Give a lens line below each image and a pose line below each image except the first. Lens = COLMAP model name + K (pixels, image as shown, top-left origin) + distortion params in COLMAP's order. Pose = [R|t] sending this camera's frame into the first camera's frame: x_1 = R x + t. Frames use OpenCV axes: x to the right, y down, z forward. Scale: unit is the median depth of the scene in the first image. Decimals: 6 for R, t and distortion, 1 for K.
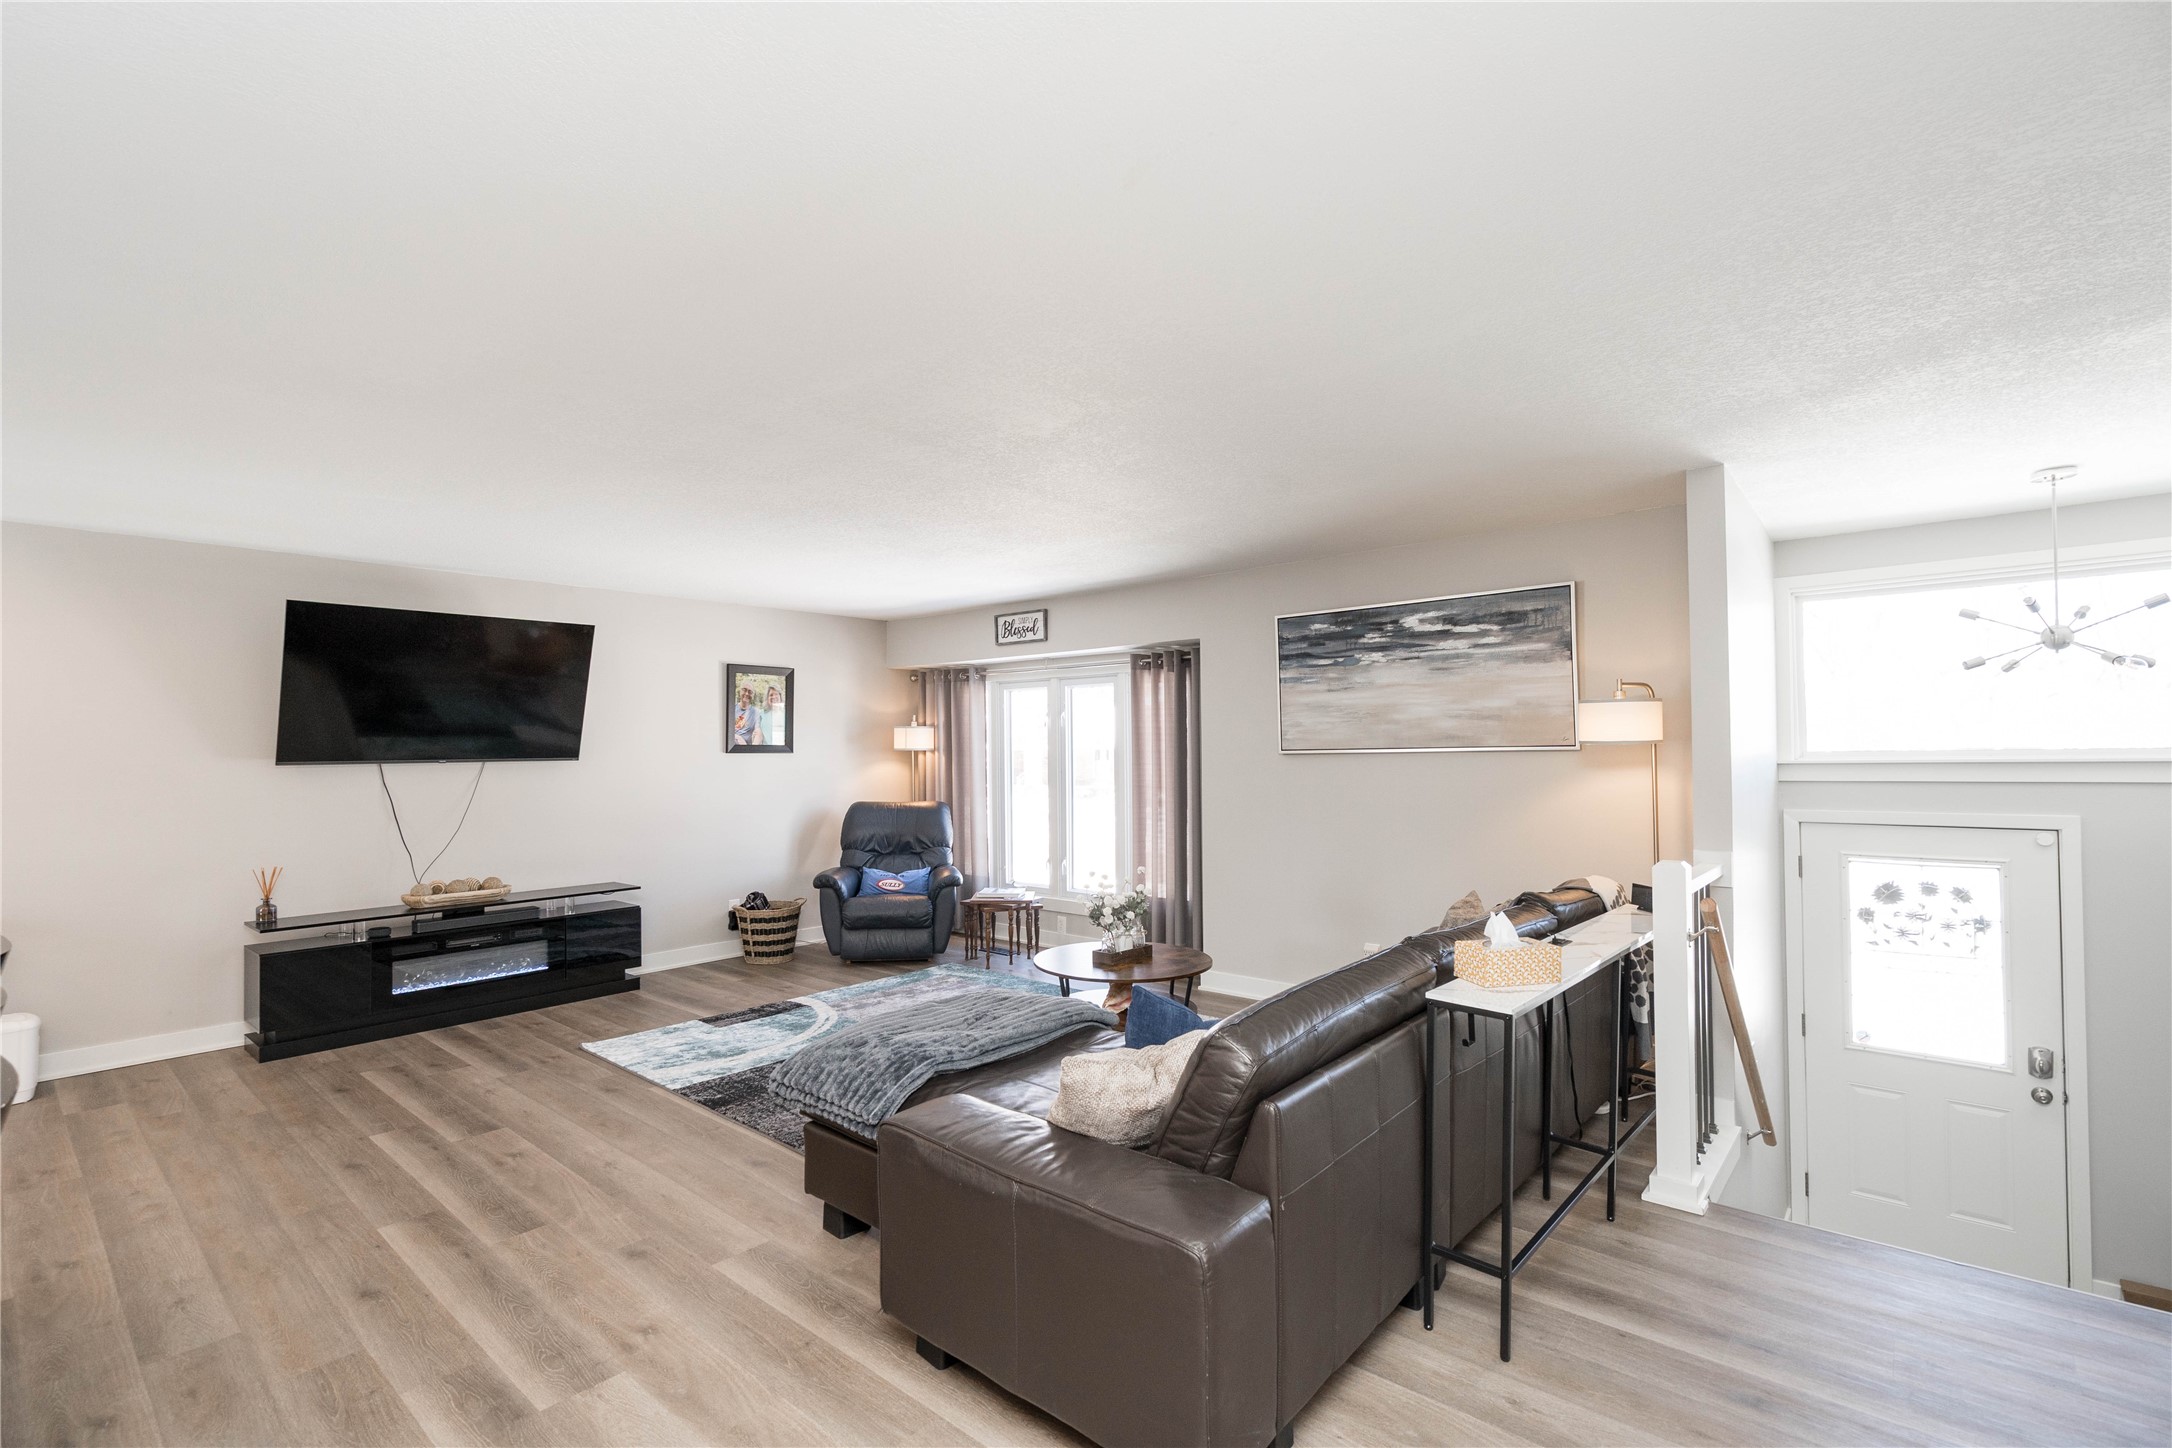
lens RADIAL K [[993.1, 0, 1087.8], [0, 993.1, 719.6], [0, 0, 1]] dist [-0.001823, 0.002320]
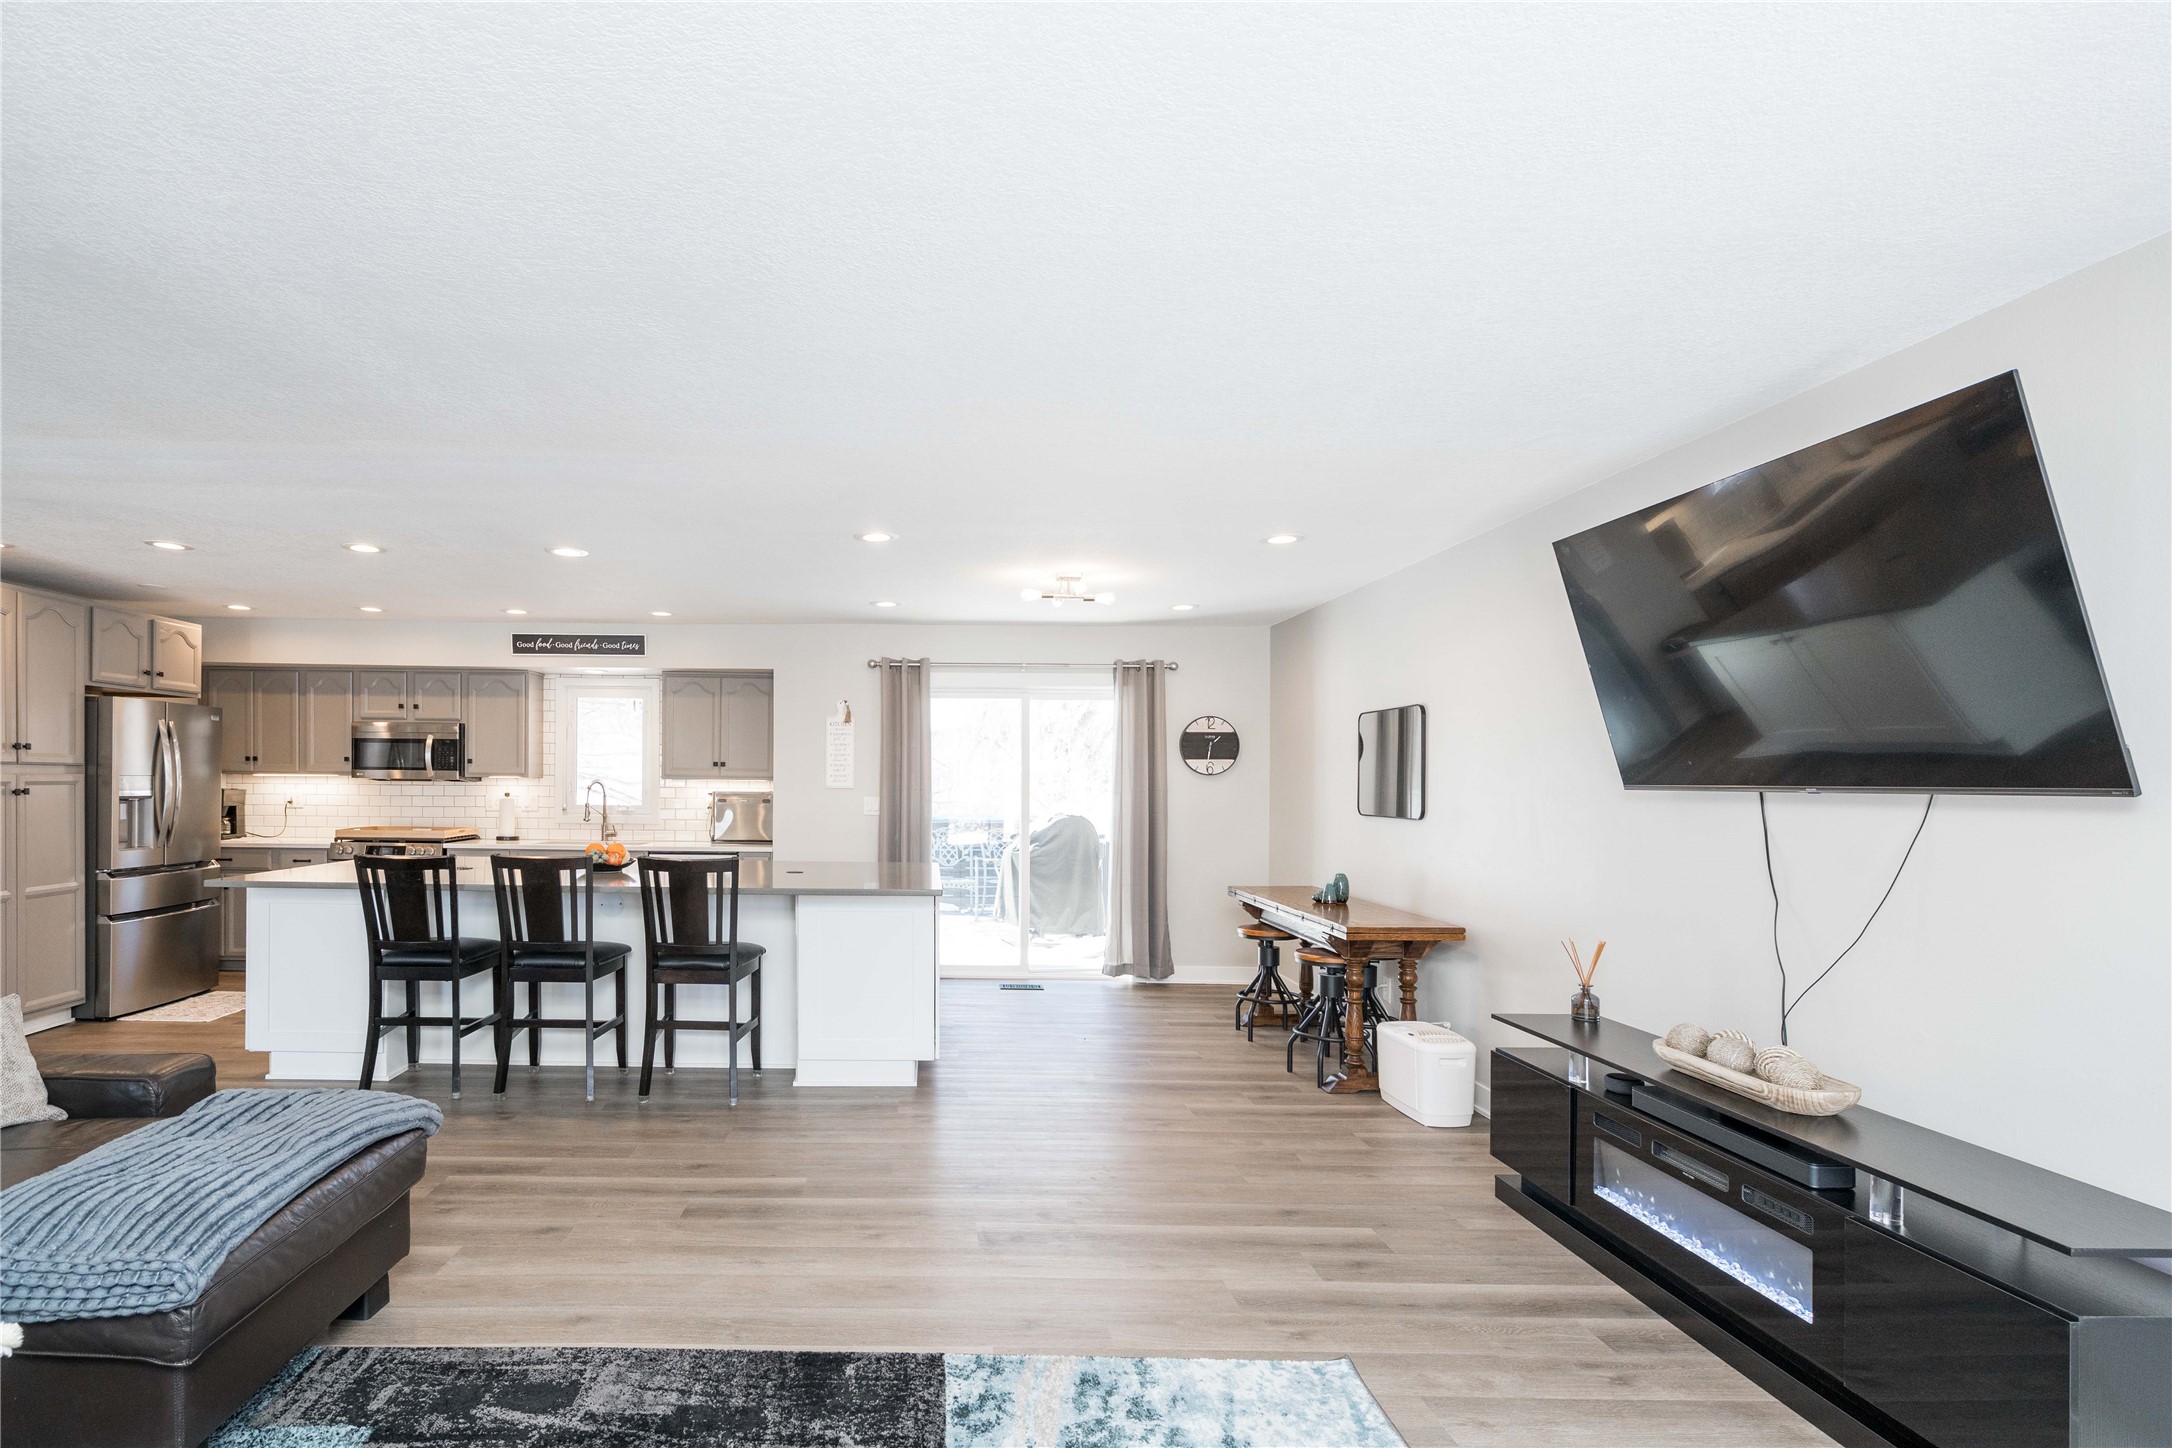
lens RADIAL K [[1077.3, 0, 904.8], [0, 1077.3, 783.3], [0, 0, 1]] dist [0.008897, 0.001511]
pose [[-0.756776, 0.011202, -0.653578, 0.001432], [0.016224, 0.999867, -0.001648, 0.039500], [0.653473, -0.011851, -0.756857, 1.314470]]
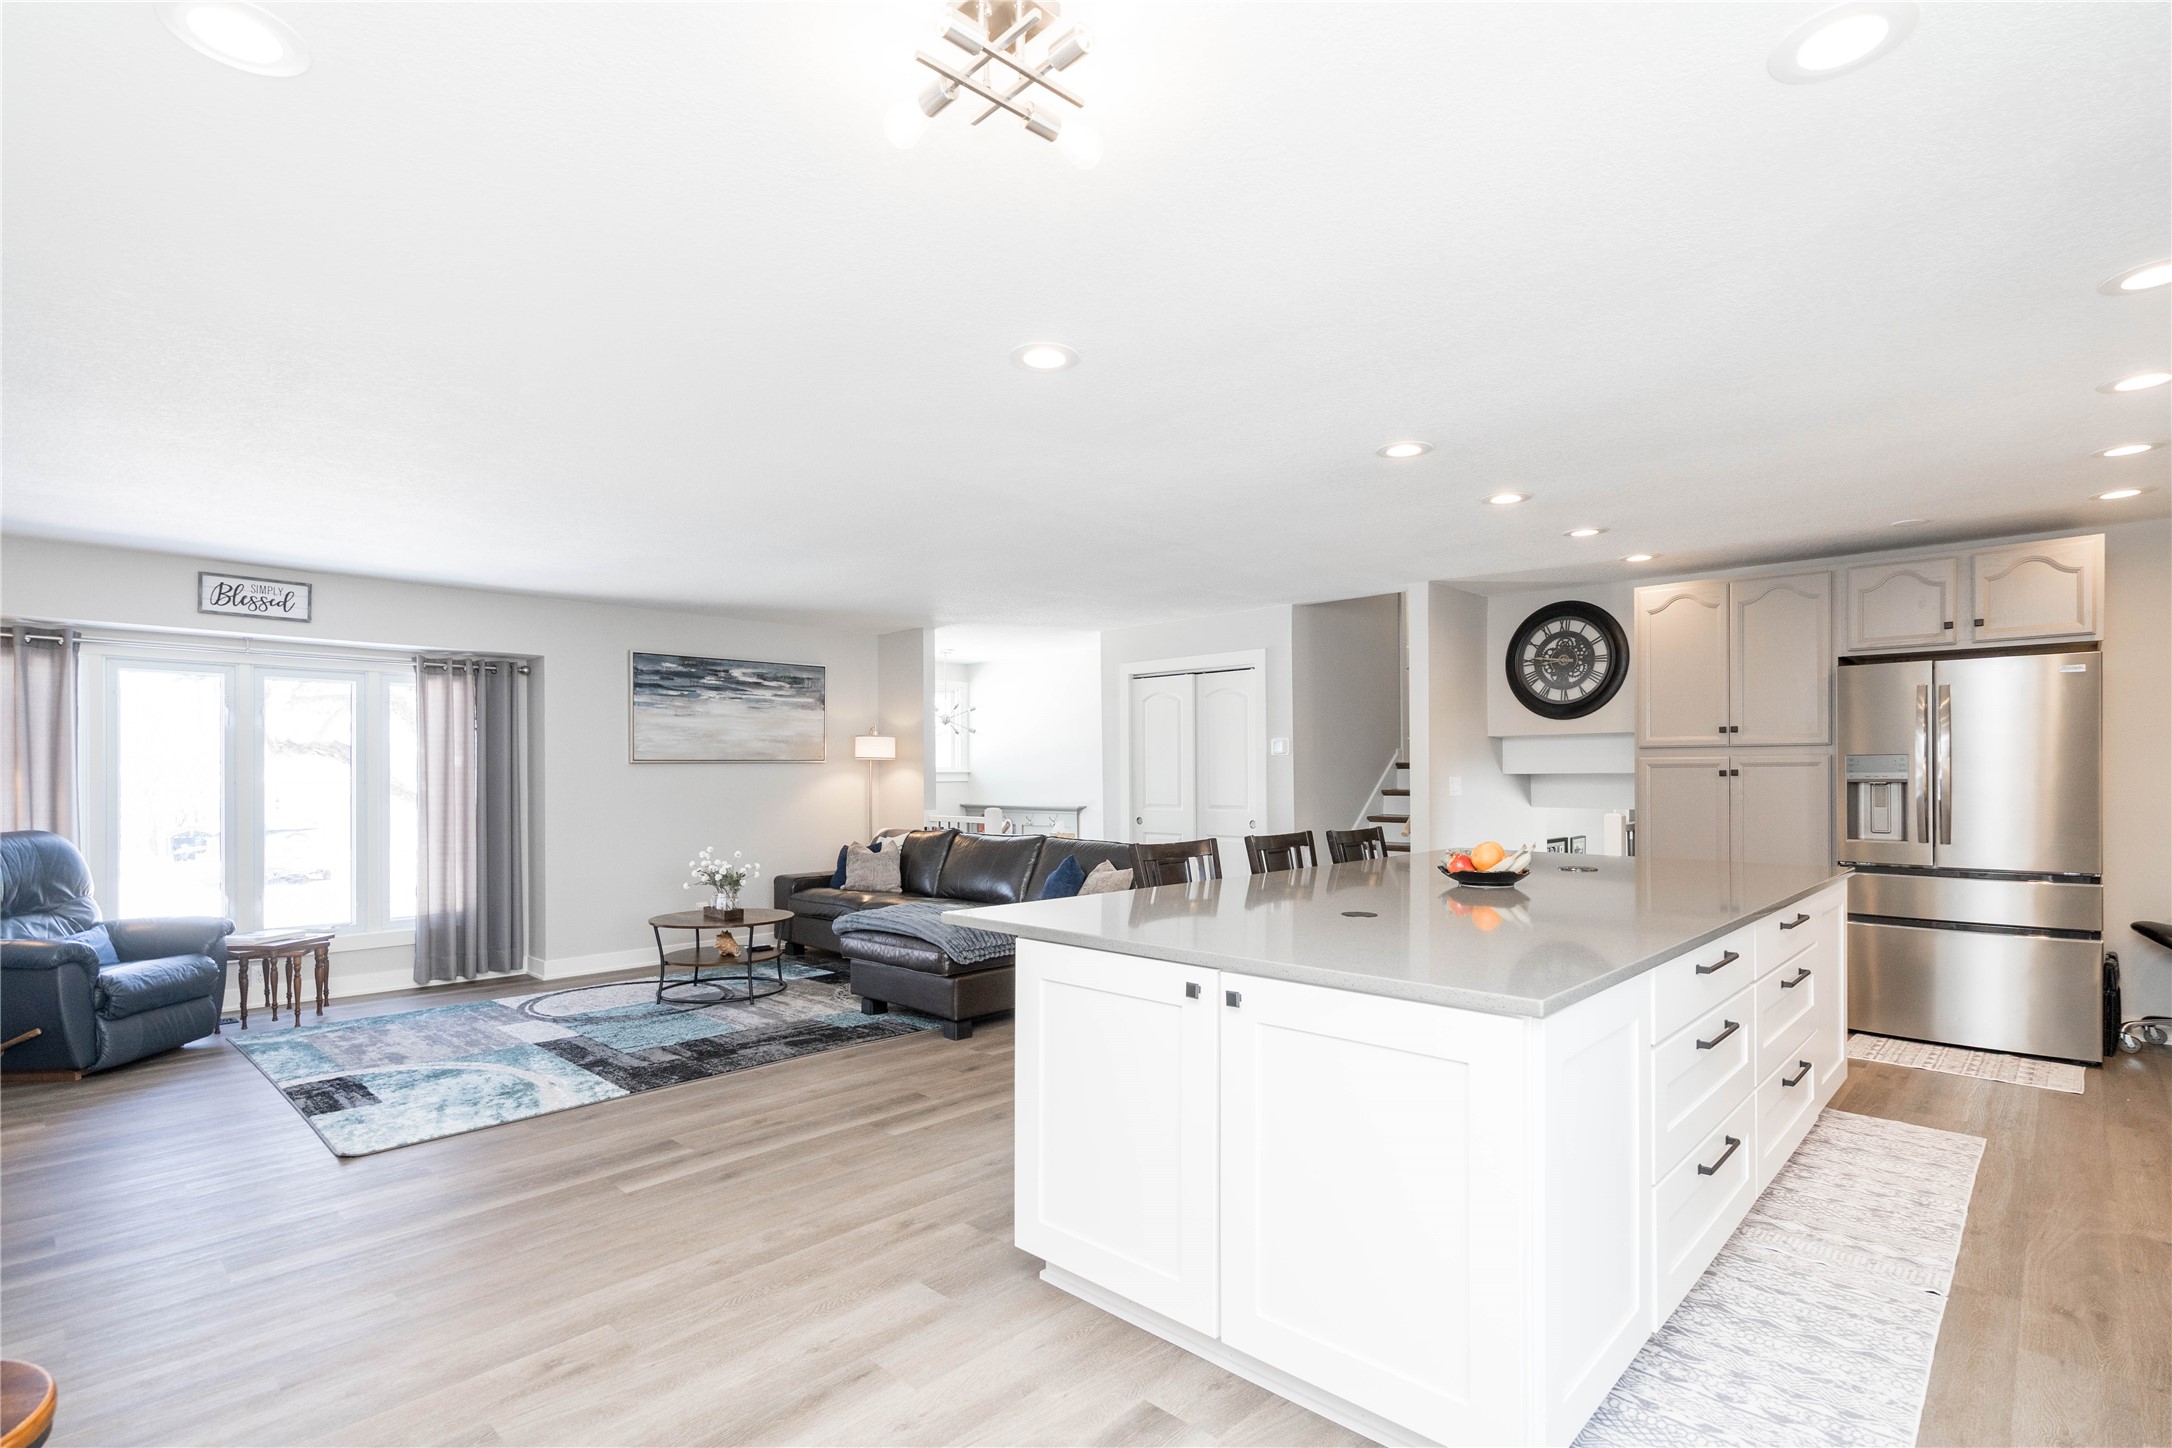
lens RADIAL K [[1039.0, 0, 1072.7], [0, 1039.0, 764.3], [0, 0, 1]] dist [0.003474, 0.001408]
pose [[0.040168, 0.024047, 0.998904, -1.266383], [-0.020563, 0.999519, -0.023234, 0.064803], [-0.998981, -0.019607, 0.040643, 0.487142]]
